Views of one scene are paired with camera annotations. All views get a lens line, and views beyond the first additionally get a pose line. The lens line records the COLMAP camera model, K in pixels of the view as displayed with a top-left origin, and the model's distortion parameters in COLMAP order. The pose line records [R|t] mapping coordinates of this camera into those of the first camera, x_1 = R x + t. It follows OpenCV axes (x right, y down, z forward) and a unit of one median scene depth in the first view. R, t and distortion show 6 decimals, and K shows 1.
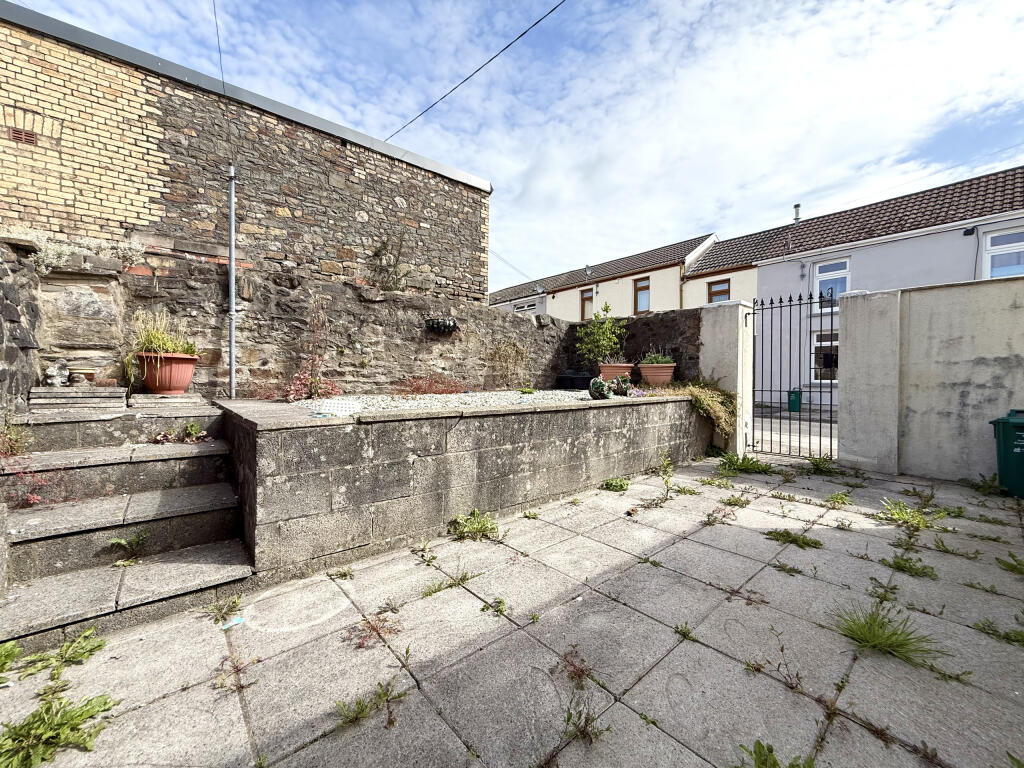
lens RADIAL K [[408.9, 0, 508.2], [0, 408.9, 382.9], [0, 0, 1]] dist [0.001227, -0.000025]
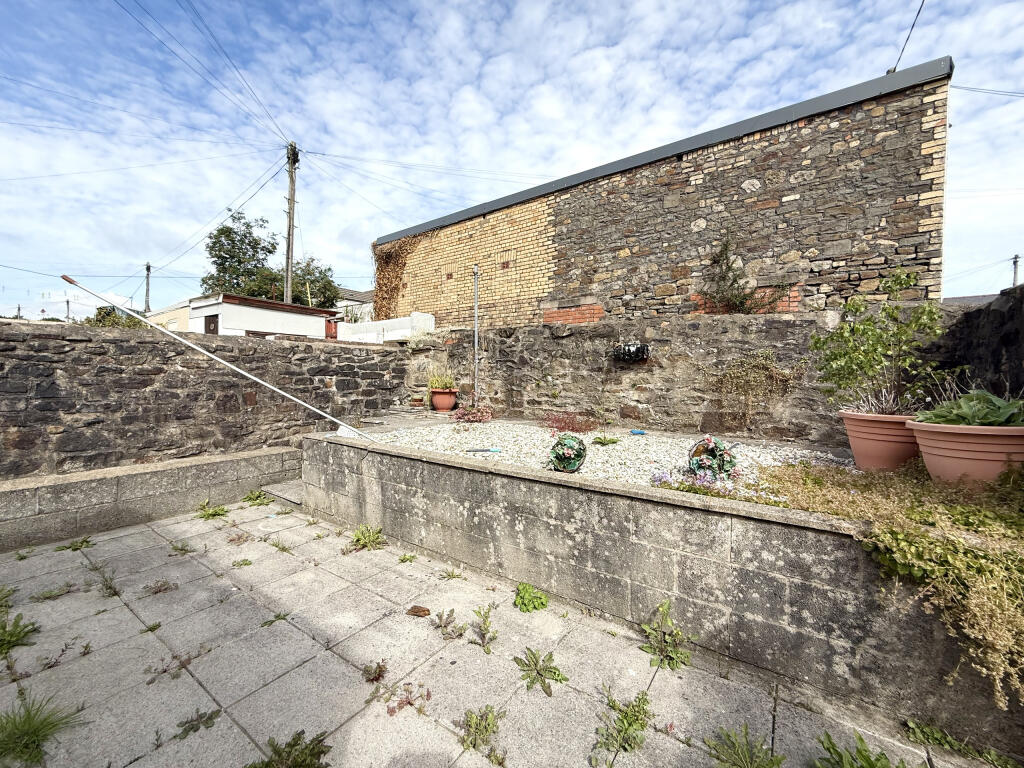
lens RADIAL K [[408.9, 0, 508.2], [0, 408.9, 382.9], [0, 0, 1]] dist [0.001227, -0.000025]
pose [[0.251790, 0.012449, -0.967702, 0.678431], [-0.025472, 0.999656, 0.006232, -0.081505], [0.967447, 0.023080, 0.252020, 0.592649]]
